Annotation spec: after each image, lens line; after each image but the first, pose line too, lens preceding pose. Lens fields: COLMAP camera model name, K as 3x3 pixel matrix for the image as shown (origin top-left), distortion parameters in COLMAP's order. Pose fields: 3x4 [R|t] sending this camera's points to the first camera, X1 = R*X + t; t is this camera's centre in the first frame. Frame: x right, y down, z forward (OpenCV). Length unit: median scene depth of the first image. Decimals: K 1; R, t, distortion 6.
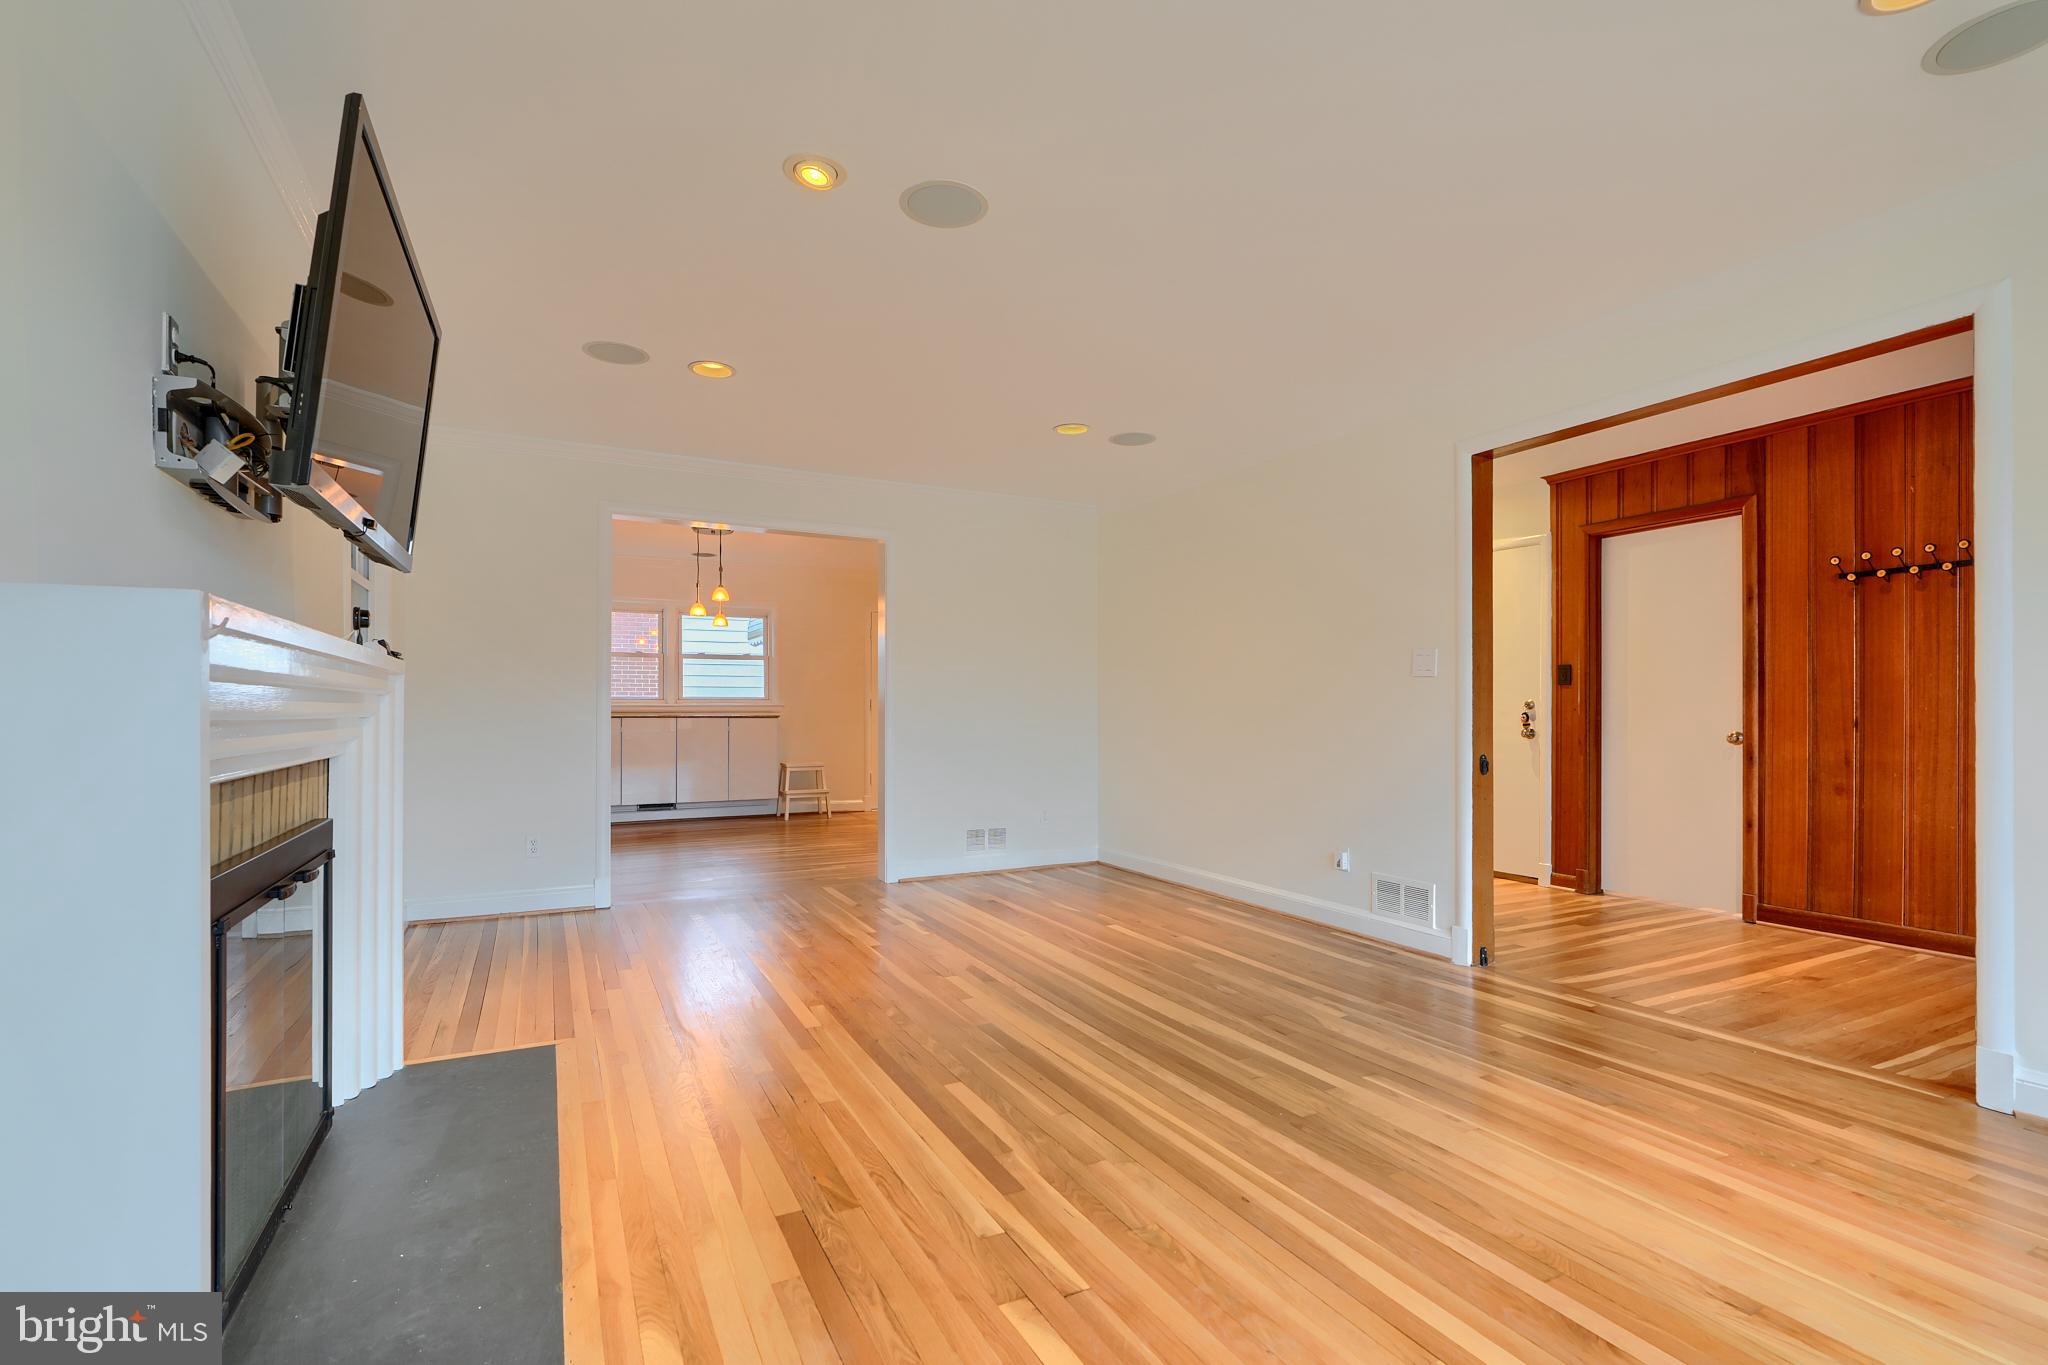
lens RADIAL K [[932.9, 0, 1030.4], [0, 932.9, 697.6], [0, 0, 1]] dist [-0.004622, 0.002799]
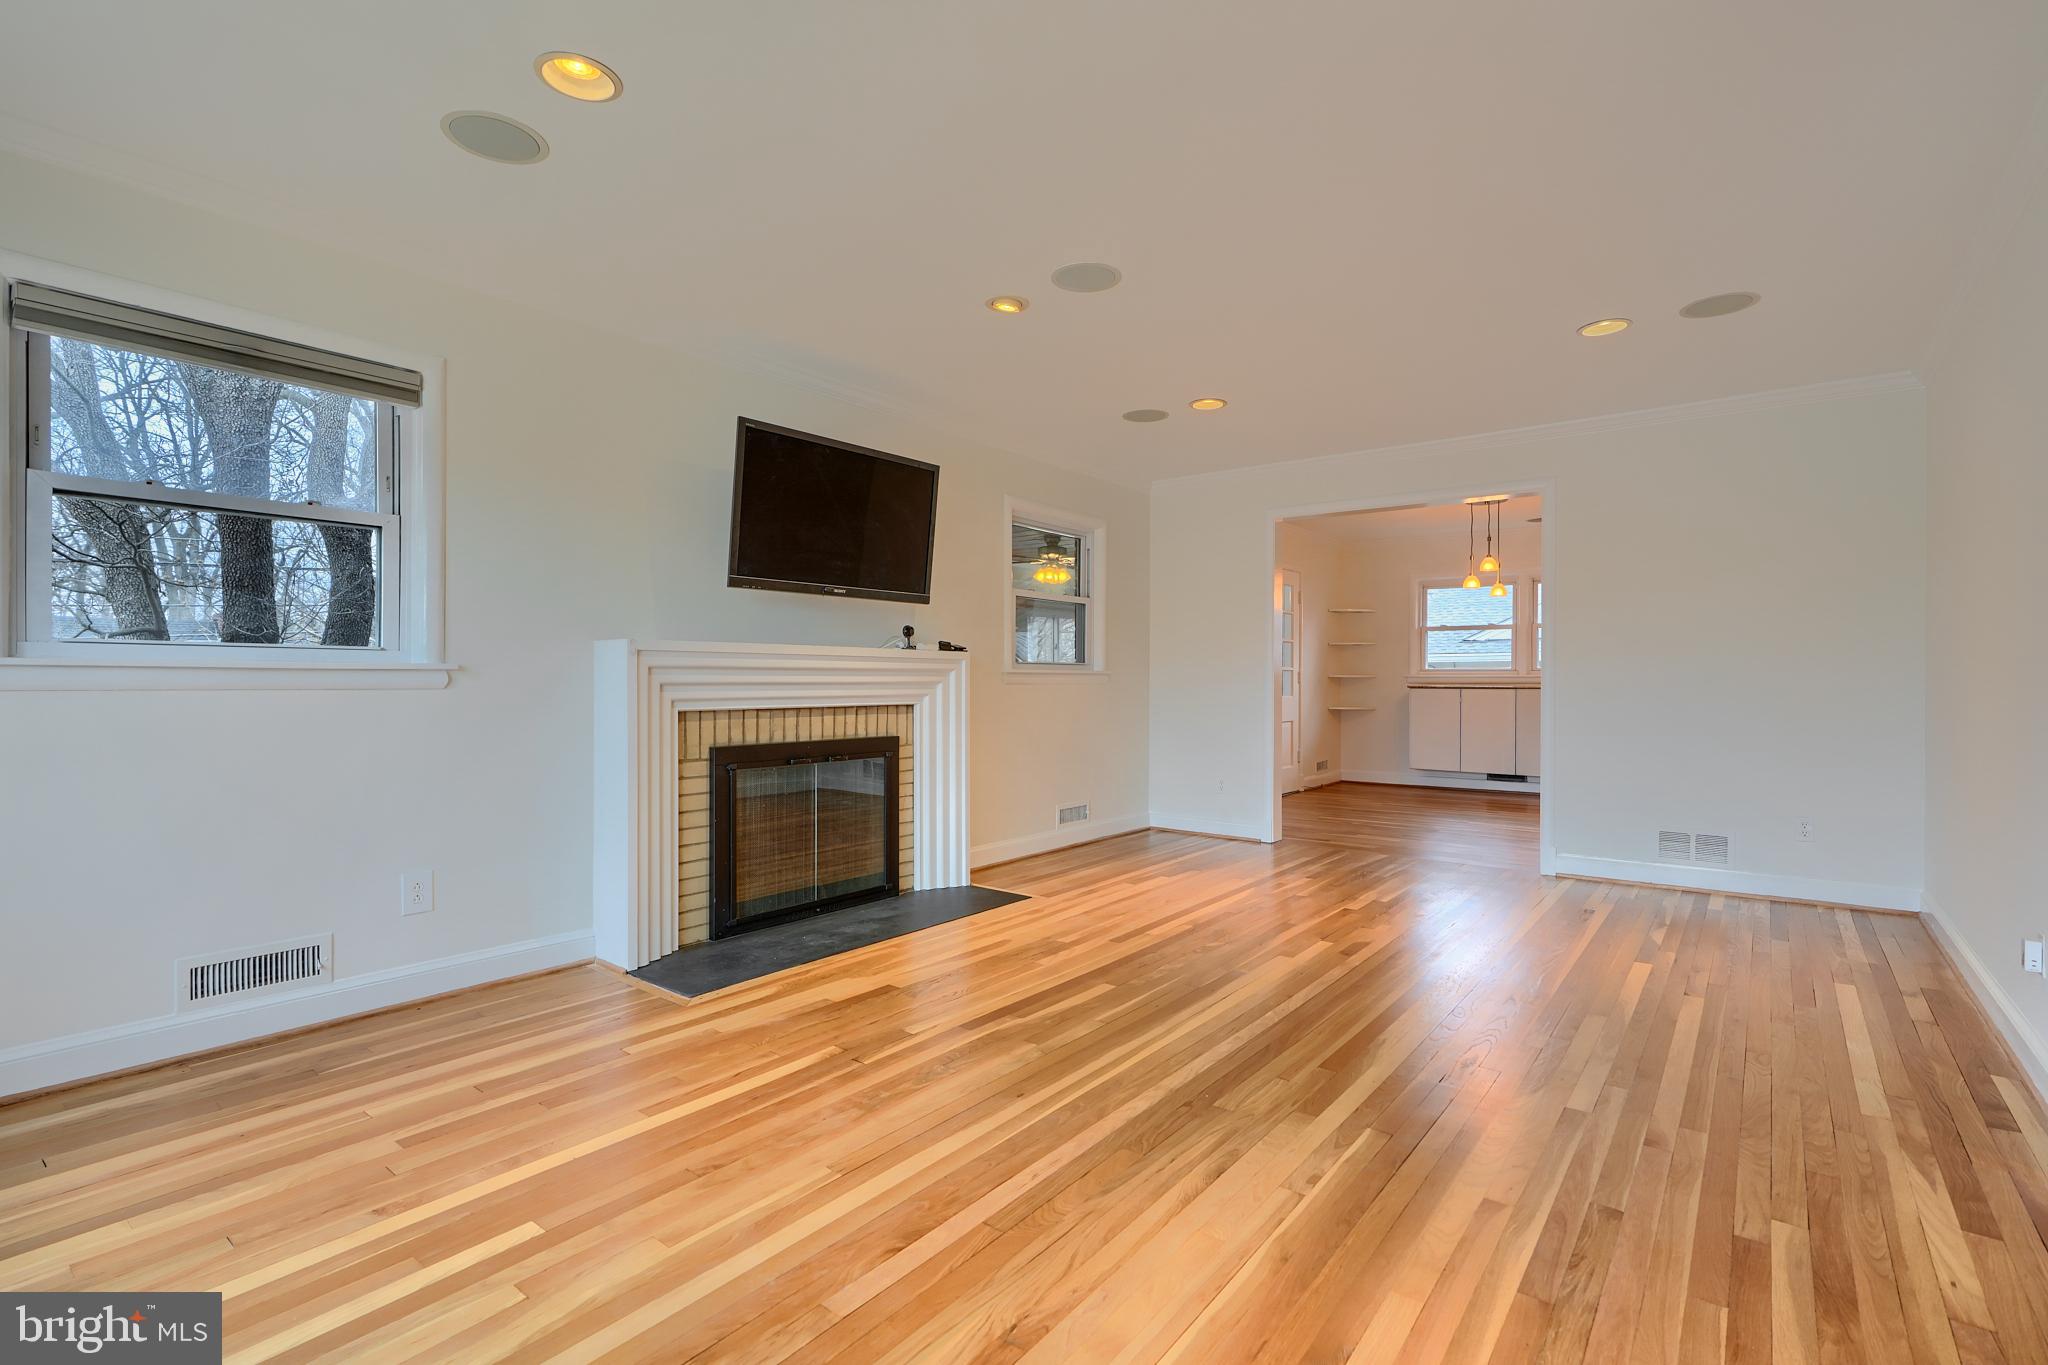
lens RADIAL K [[932.9, 0, 1025.2], [0, 932.9, 684.0], [0, 0, 1]] dist [-0.004622, 0.002799]
pose [[0.416679, 0.003350, -0.909048, 0.879213], [0.010842, 0.999904, 0.008654, 0.005814], [0.908989, -0.013462, 0.416602, 0.351892]]
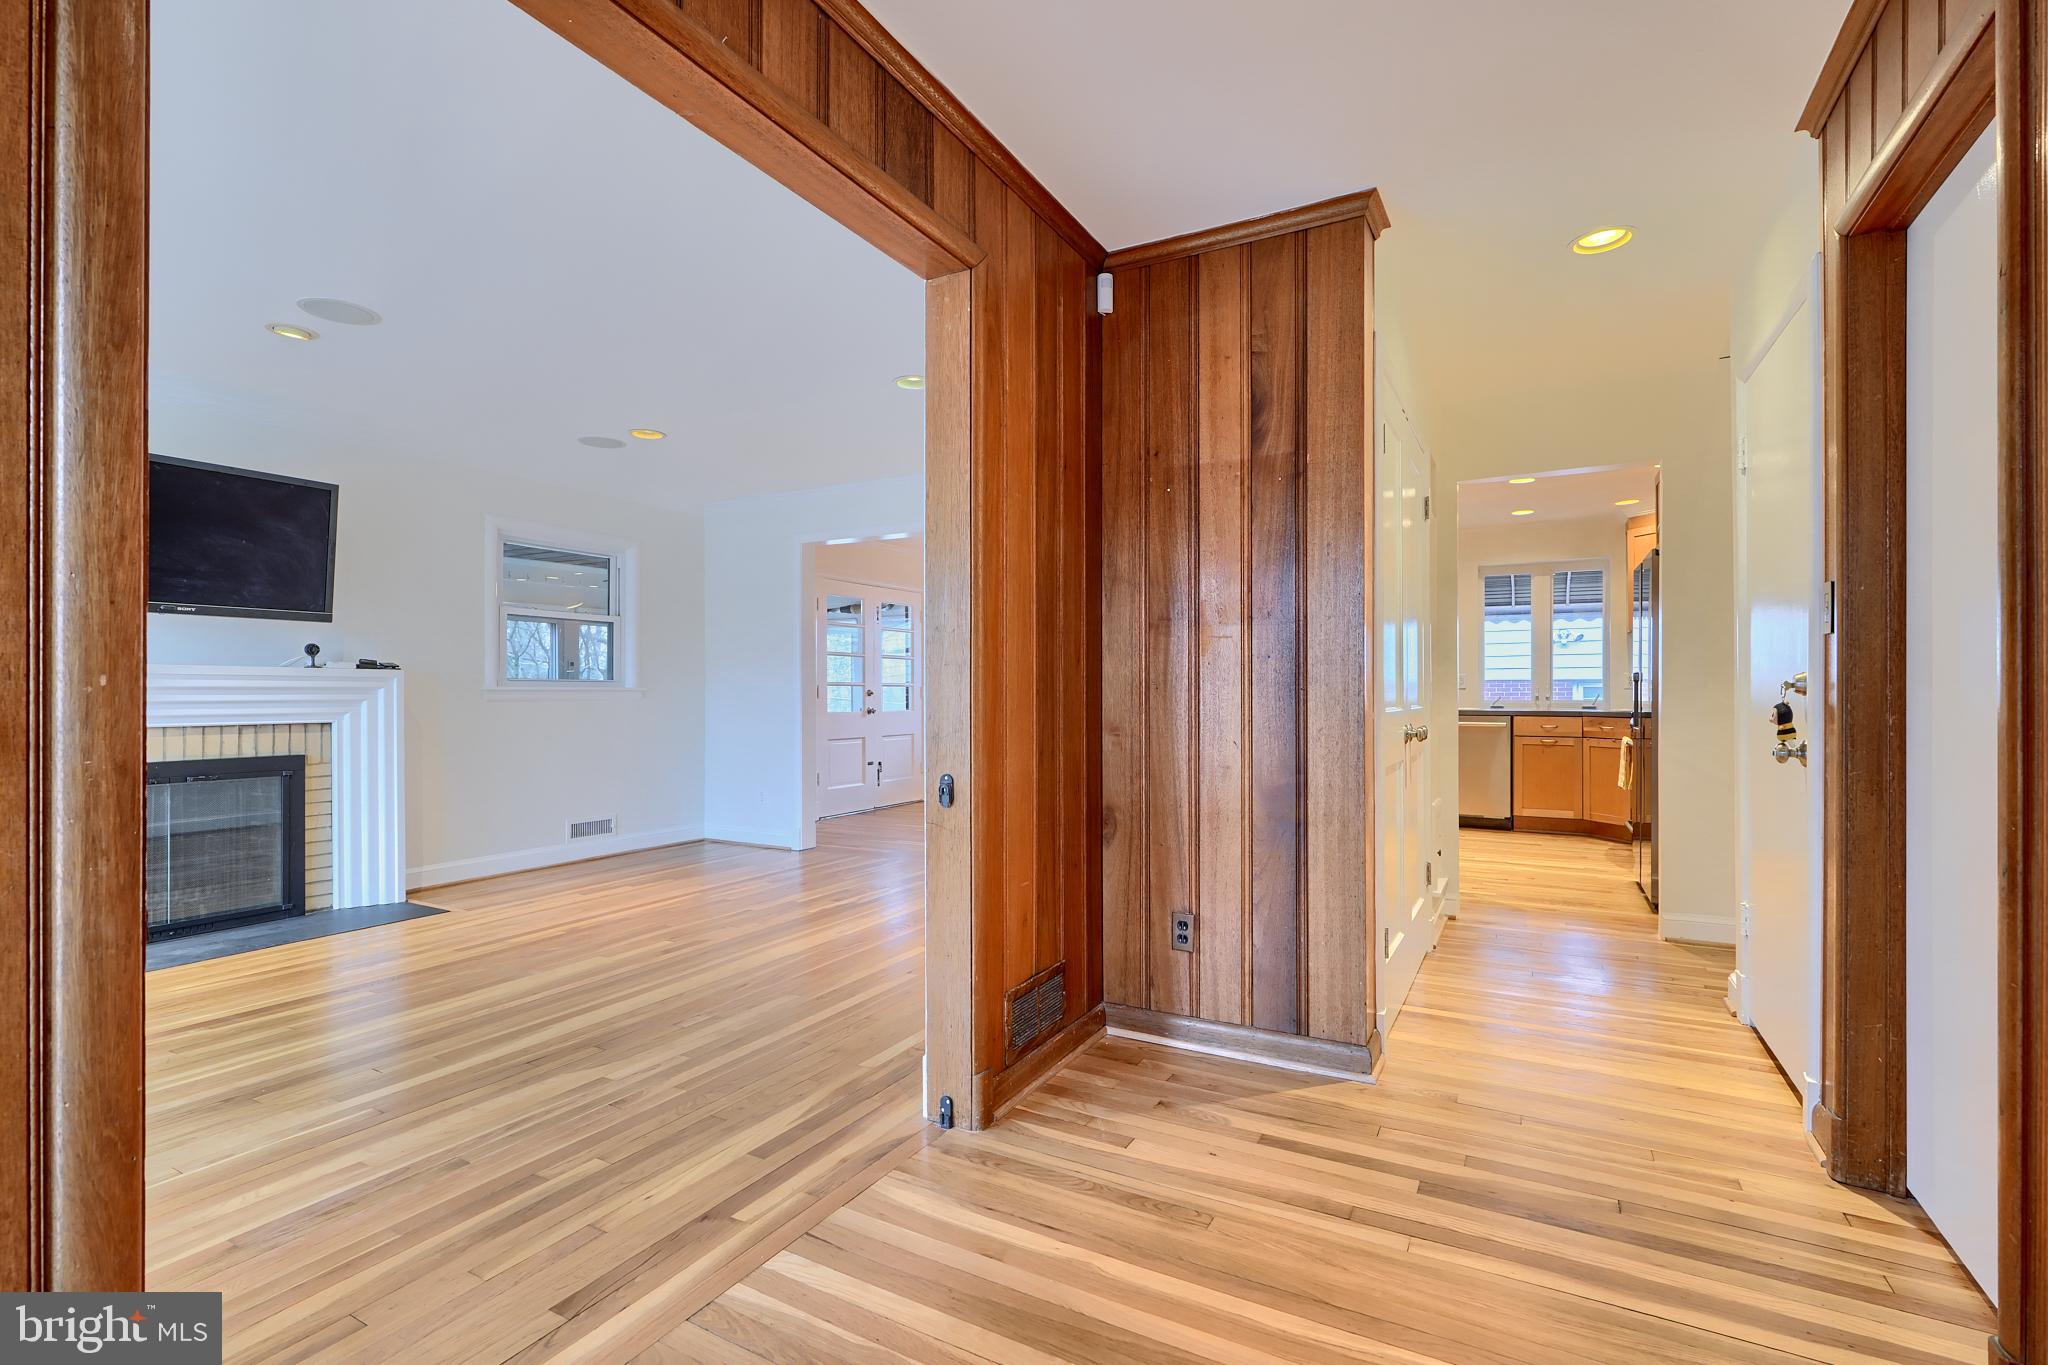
lens RADIAL K [[932.9, 0, 1018.4], [0, 932.9, 688.3], [0, 0, 1]] dist [-0.004622, 0.002799]
pose [[0.555534, -0.005982, -0.831472, 1.312883], [0.016147, 0.999863, 0.003595, 0.007392], [0.831337, -0.015423, 0.555555, 0.926611]]
